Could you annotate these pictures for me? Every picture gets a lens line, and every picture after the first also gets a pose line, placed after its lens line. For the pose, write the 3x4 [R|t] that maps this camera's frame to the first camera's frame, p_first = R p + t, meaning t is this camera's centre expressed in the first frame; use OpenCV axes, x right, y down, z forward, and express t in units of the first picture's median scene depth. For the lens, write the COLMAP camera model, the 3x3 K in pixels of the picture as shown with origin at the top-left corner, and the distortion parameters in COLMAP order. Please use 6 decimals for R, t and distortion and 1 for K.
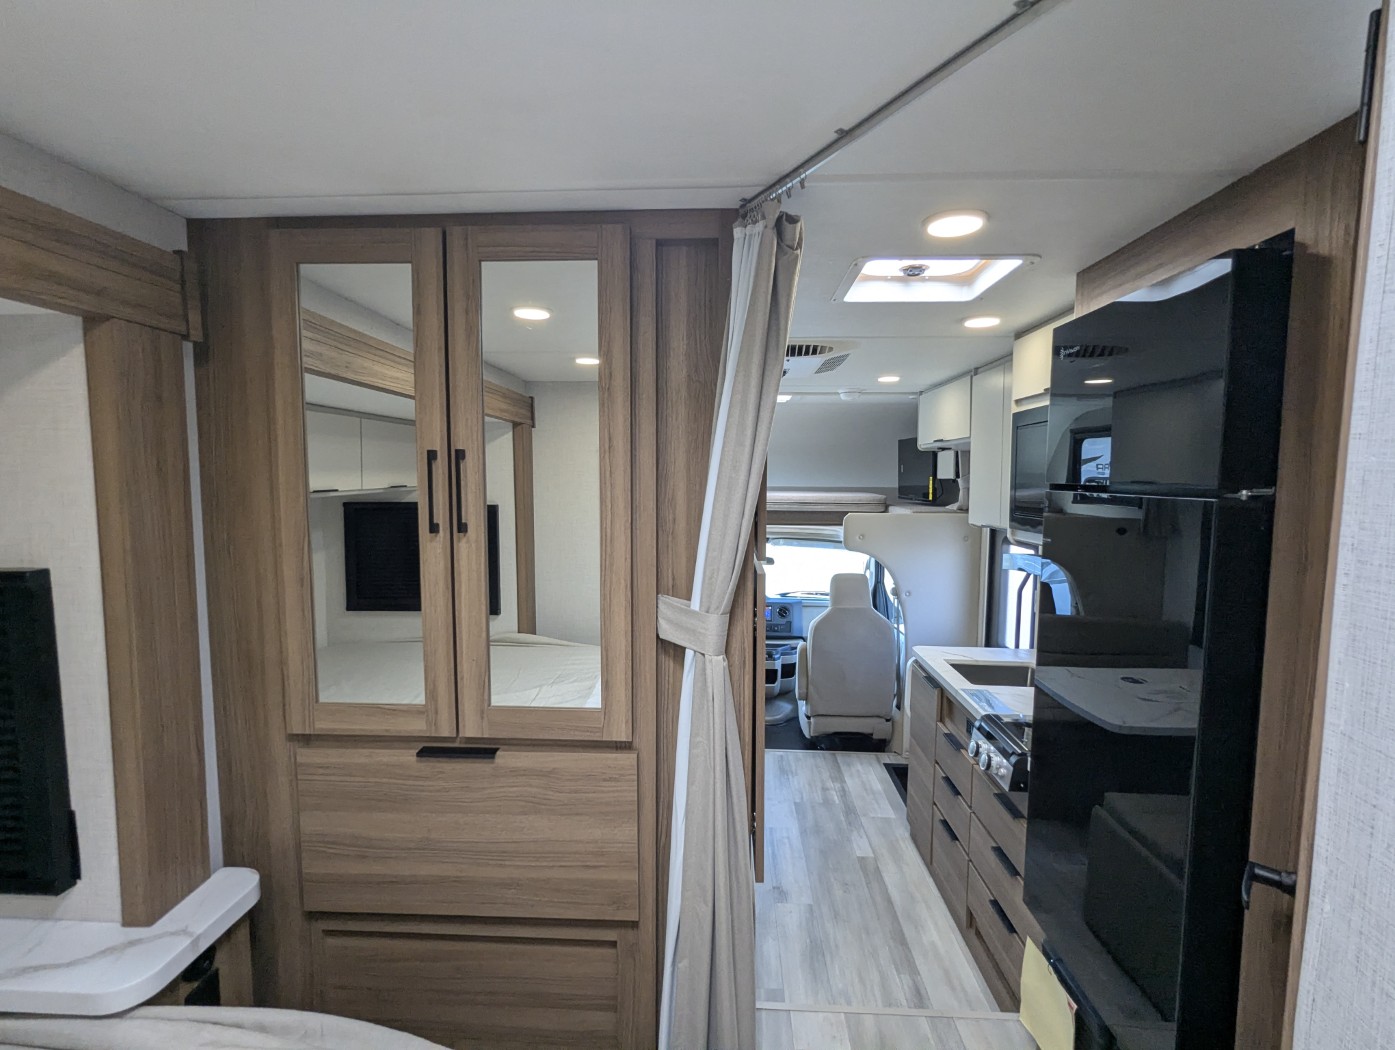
lens RADIAL K [[664.7, 0, 684.0], [0, 664.7, 534.4], [0, 0, 1]] dist [-0.001881, 0.002266]
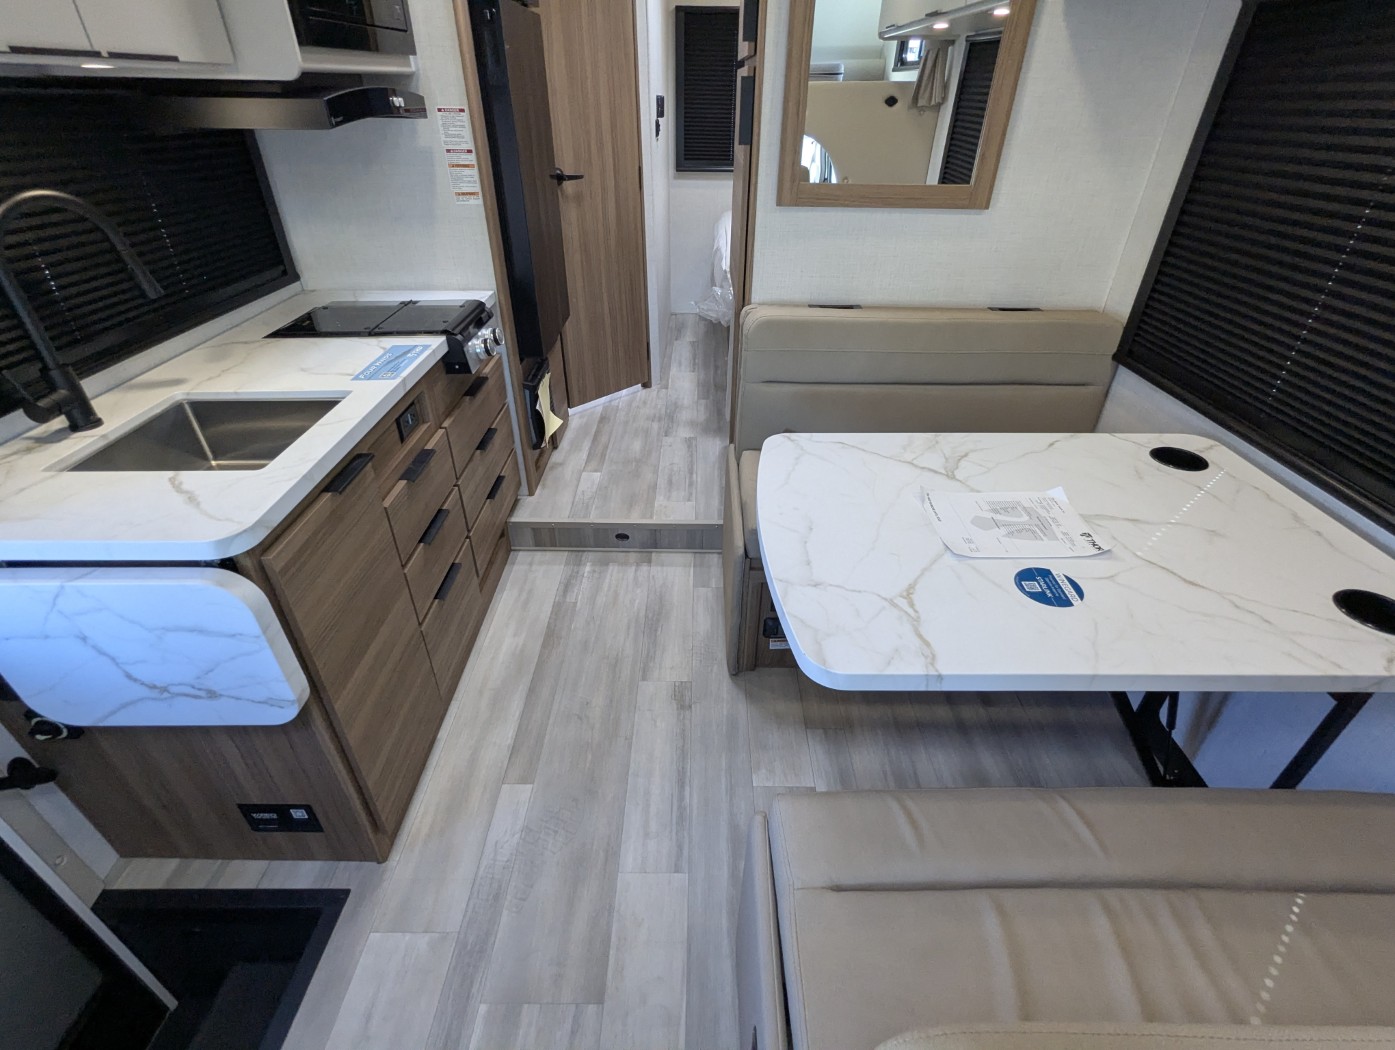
lens RADIAL K [[664.7, 0, 697.1], [0, 664.7, 526.3], [0, 0, 1]] dist [-0.001881, 0.002266]
pose [[-0.998194, 0.020539, -0.056446, 0.120710], [-0.019138, 0.782002, 0.622983, -0.028664], [0.056936, 0.622938, -0.780197, 1.053519]]
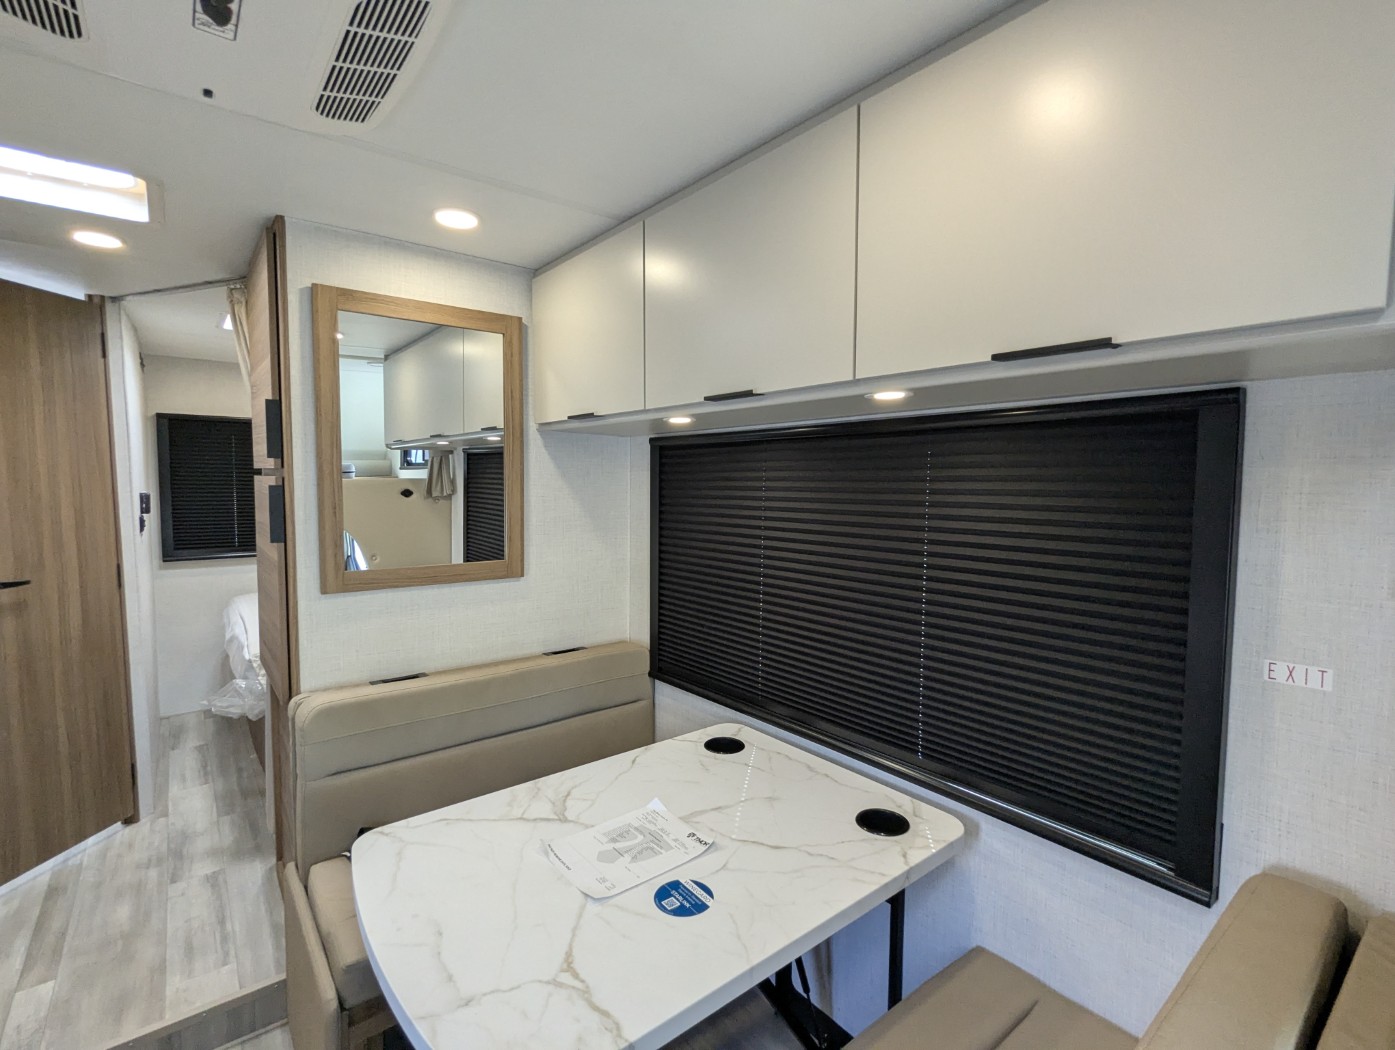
lens RADIAL K [[664.7, 0, 697.6], [0, 664.7, 525.4], [0, 0, 1]] dist [-0.001881, 0.002266]
pose [[-0.742825, 0.035730, -0.668531, 0.148794], [-0.073319, 0.988227, 0.134283, -0.044677], [0.665458, 0.148765, -0.731460, 1.058217]]
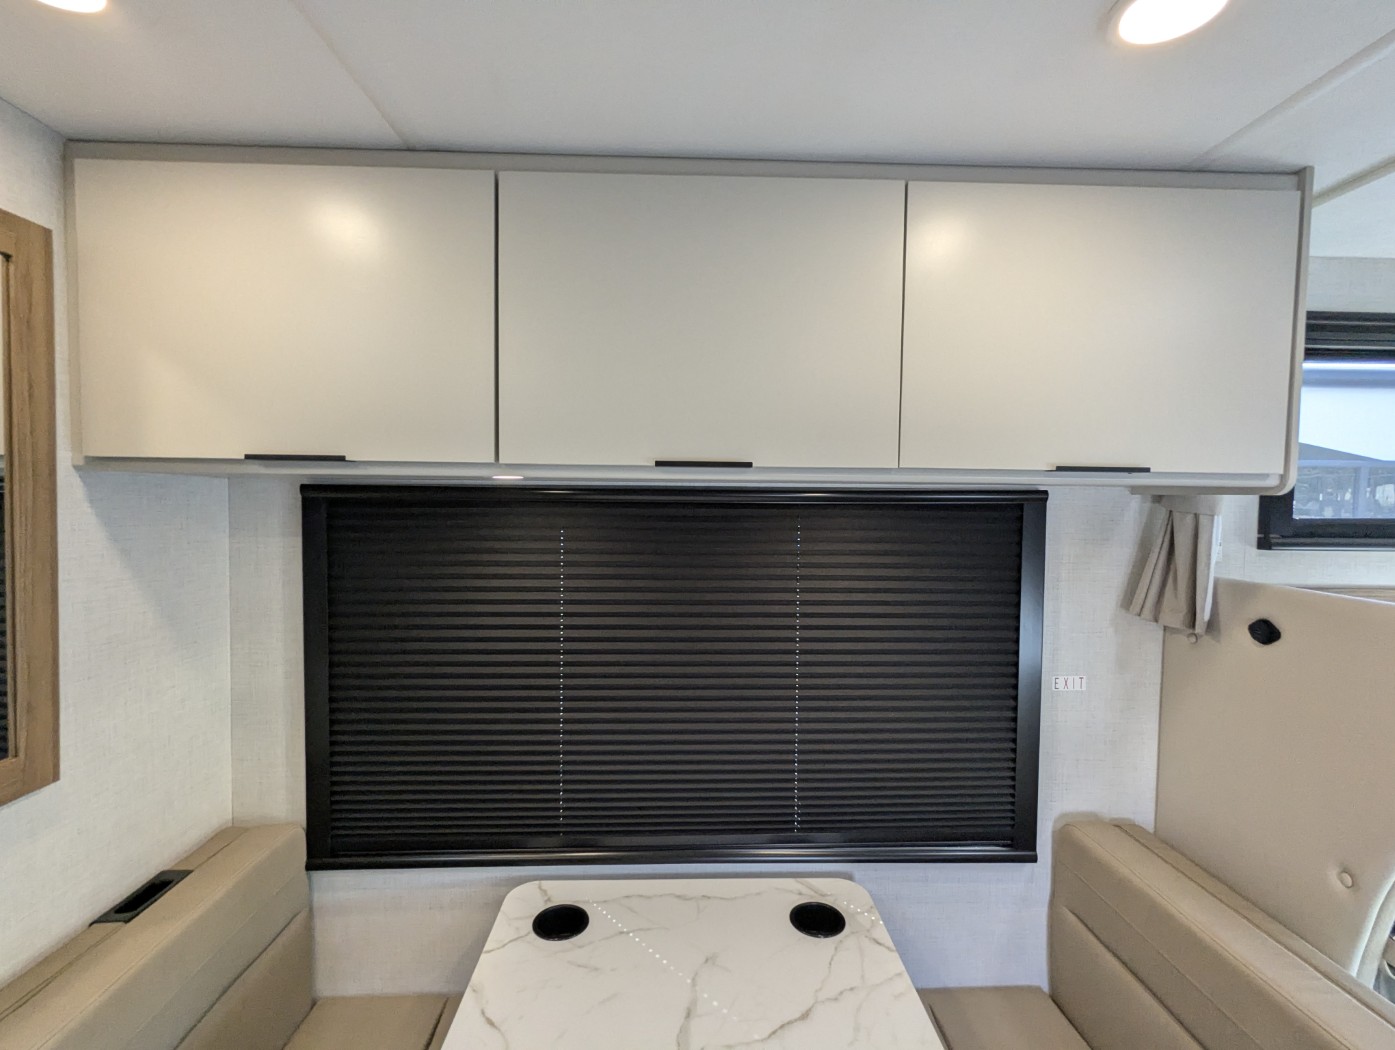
lens RADIAL K [[664.7, 0, 692.3], [0, 664.7, 523.5], [0, 0, 1]] dist [-0.001881, 0.002266]
pose [[0.093215, 0.032900, -0.995102, 0.167605], [-0.103150, 0.994395, 0.023214, -0.048722], [0.990288, 0.100481, 0.096086, 0.752053]]
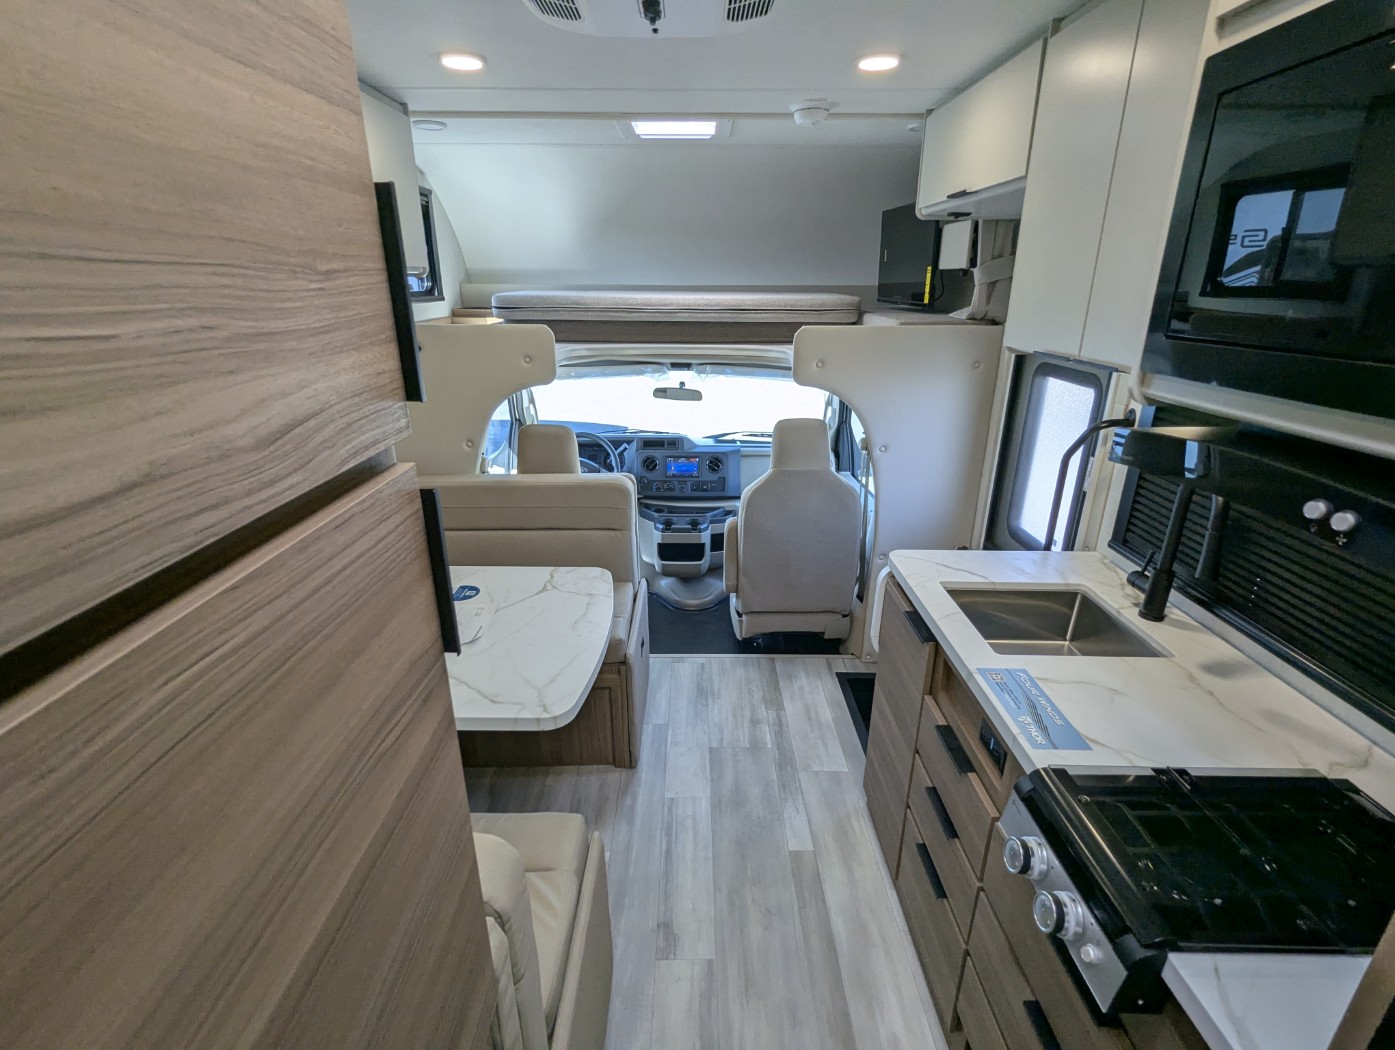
lens RADIAL K [[664.7, 0, 686.9], [0, 664.7, 528.2], [0, 0, 1]] dist [-0.001881, 0.002266]
pose [[0.998435, -0.025374, 0.049833, 0.104062], [0.011198, 0.963800, 0.266390, -0.016848], [-0.054788, -0.265415, 0.962576, 0.348814]]
